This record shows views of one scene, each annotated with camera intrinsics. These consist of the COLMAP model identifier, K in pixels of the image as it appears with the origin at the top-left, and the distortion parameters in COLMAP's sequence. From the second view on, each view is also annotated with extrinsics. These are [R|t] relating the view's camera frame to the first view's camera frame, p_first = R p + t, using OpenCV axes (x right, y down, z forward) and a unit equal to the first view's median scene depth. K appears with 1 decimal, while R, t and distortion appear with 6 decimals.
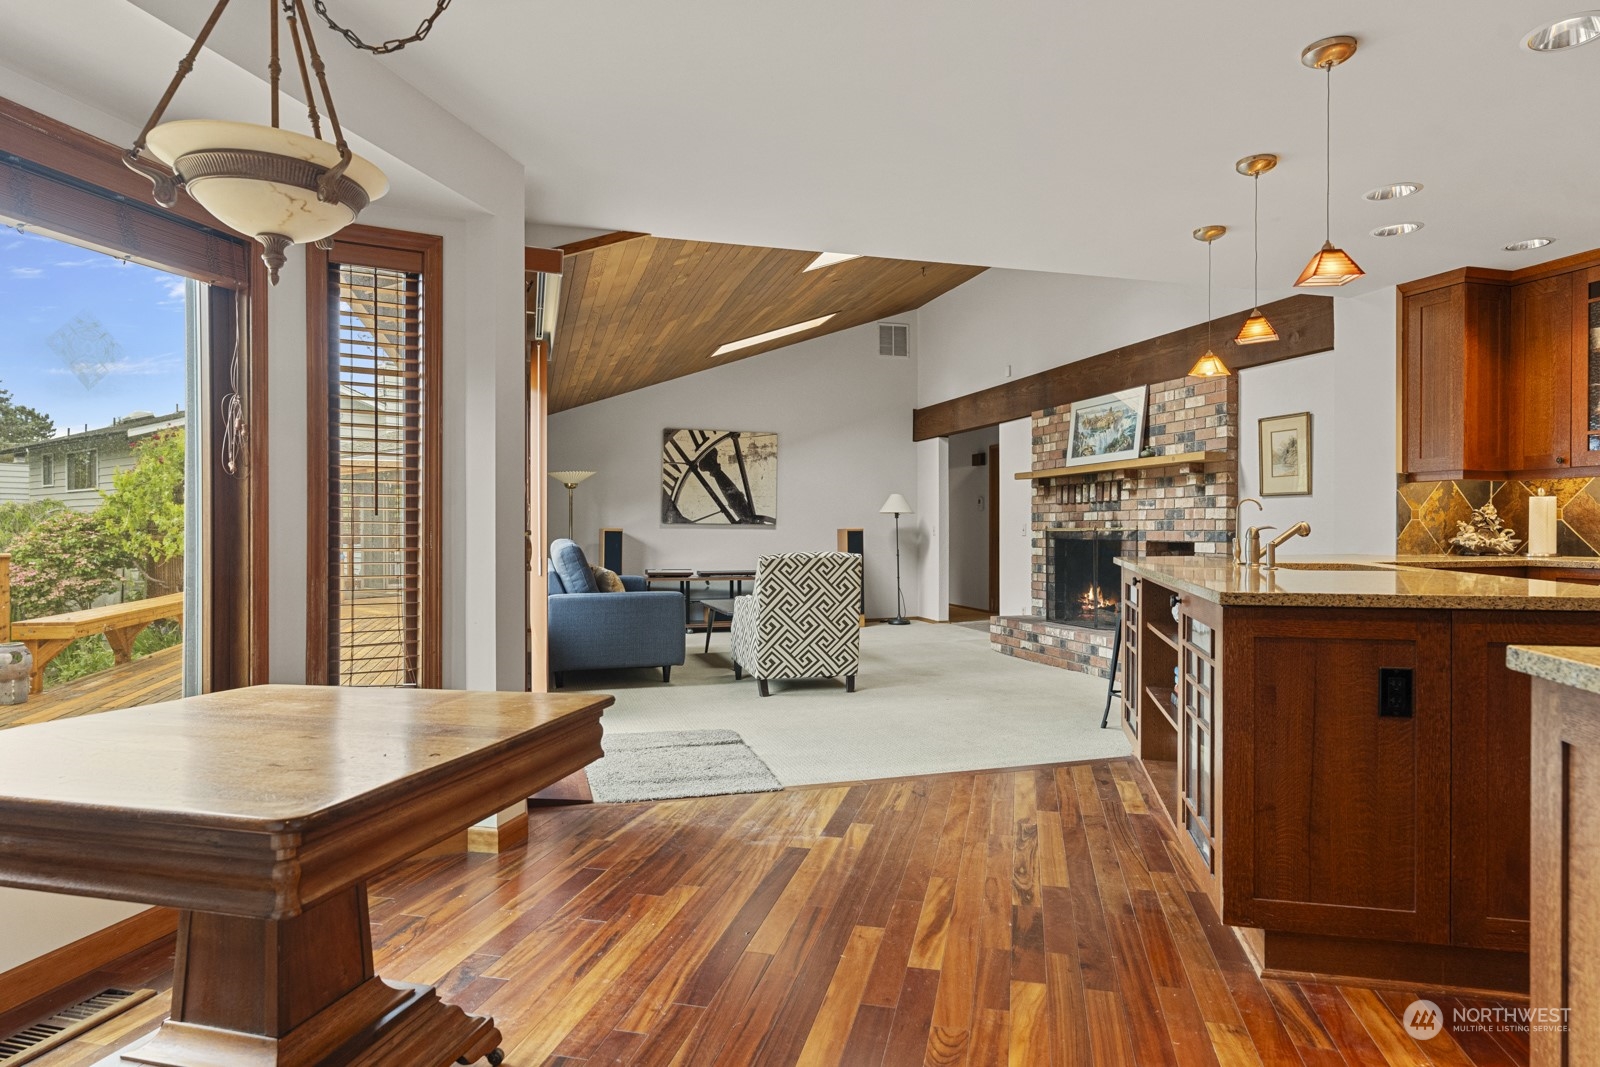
lens RADIAL K [[914.9, 0, 808.2], [0, 914.9, 537.4], [0, 0, 1]] dist [-0.002661, -0.002838]
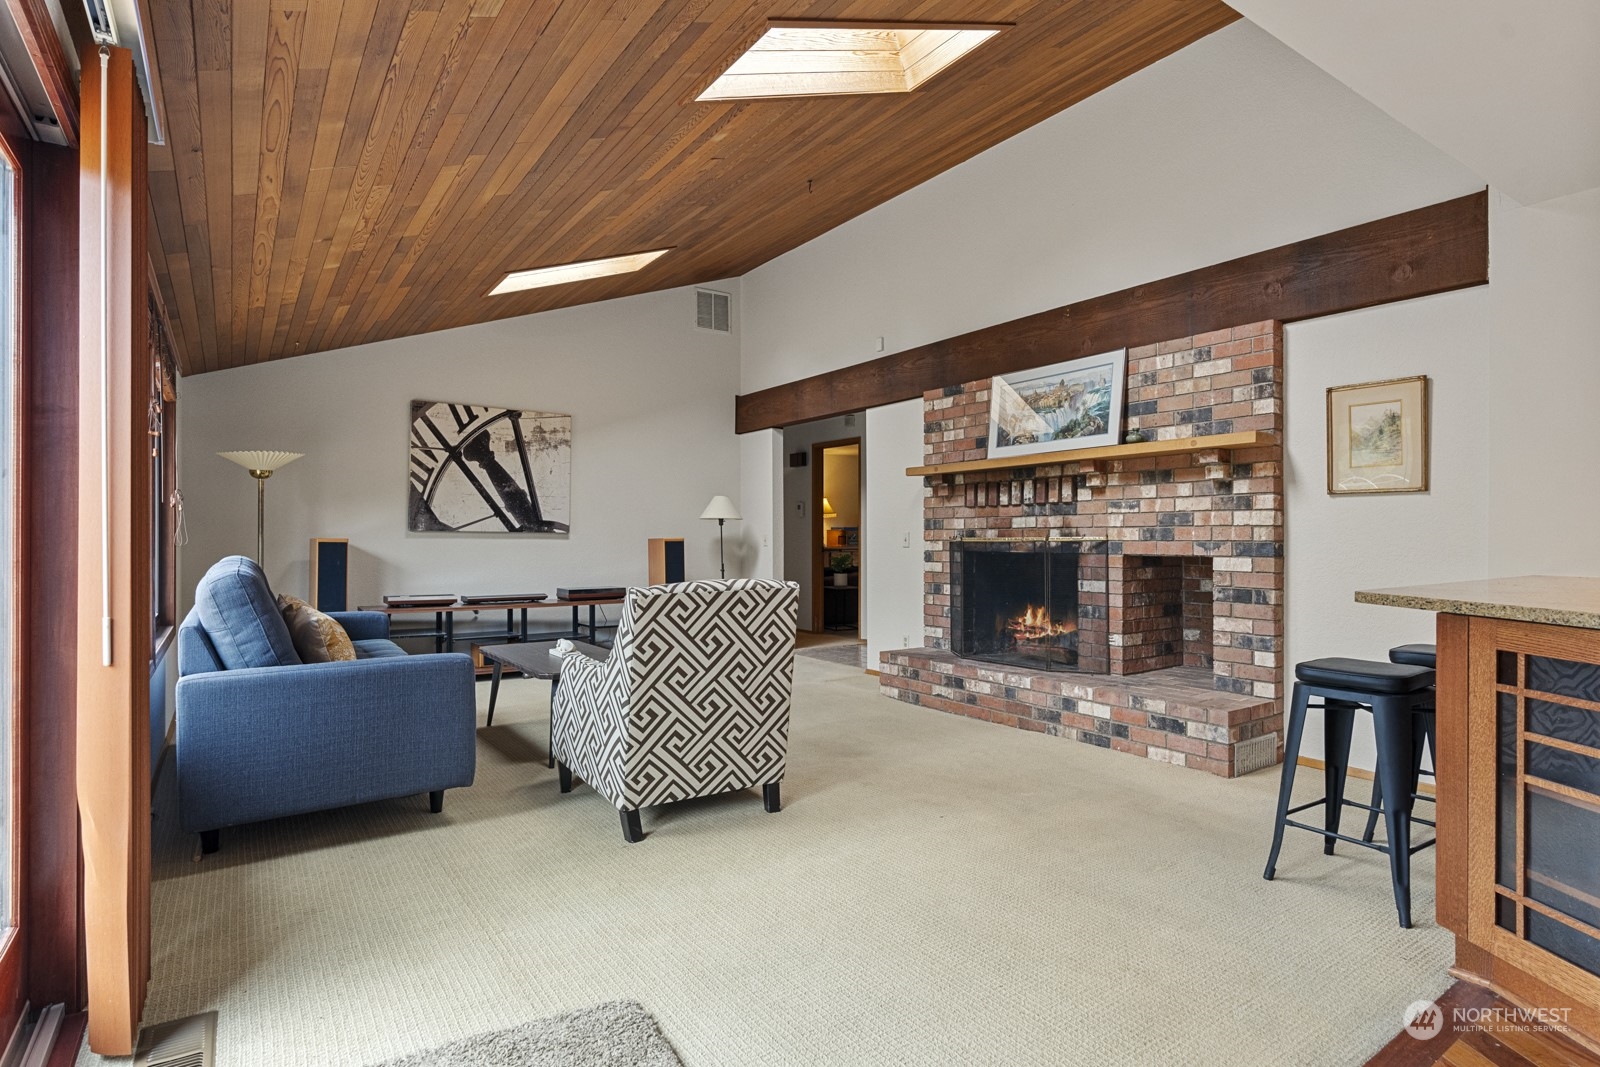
lens RADIAL K [[812.4, 0, 795.3], [0, 812.4, 538.7], [0, 0, 1]] dist [-0.006447, 0.005979]
pose [[0.953483, -0.000921, 0.301447, -0.090585], [0.003349, 0.999966, -0.007538, -0.005261], [-0.301429, 0.008197, 0.953453, 0.435156]]
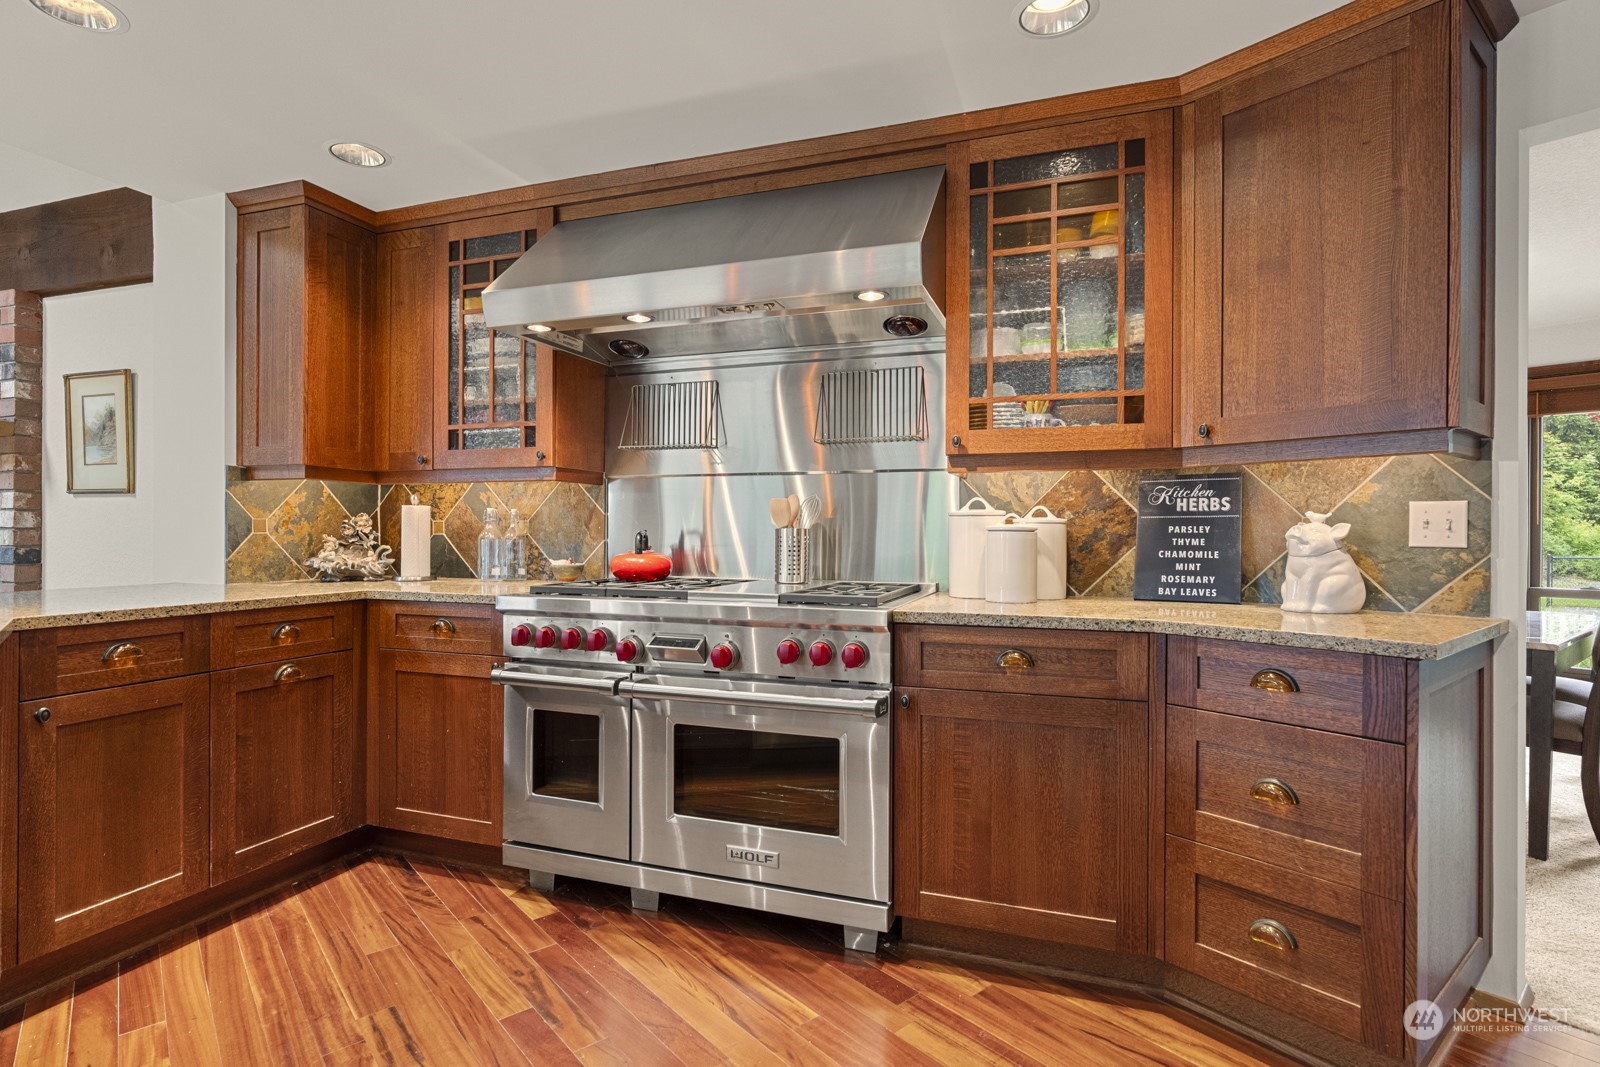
lens RADIAL K [[812.4, 0, 789.5], [0, 812.4, 533.1], [0, 0, 1]] dist [-0.006447, 0.005979]
pose [[0.604332, 0.002781, 0.796728, 0.293196], [0.002957, 0.999979, -0.005733, -0.010309], [-0.796727, 0.005820, 0.604311, 0.206000]]
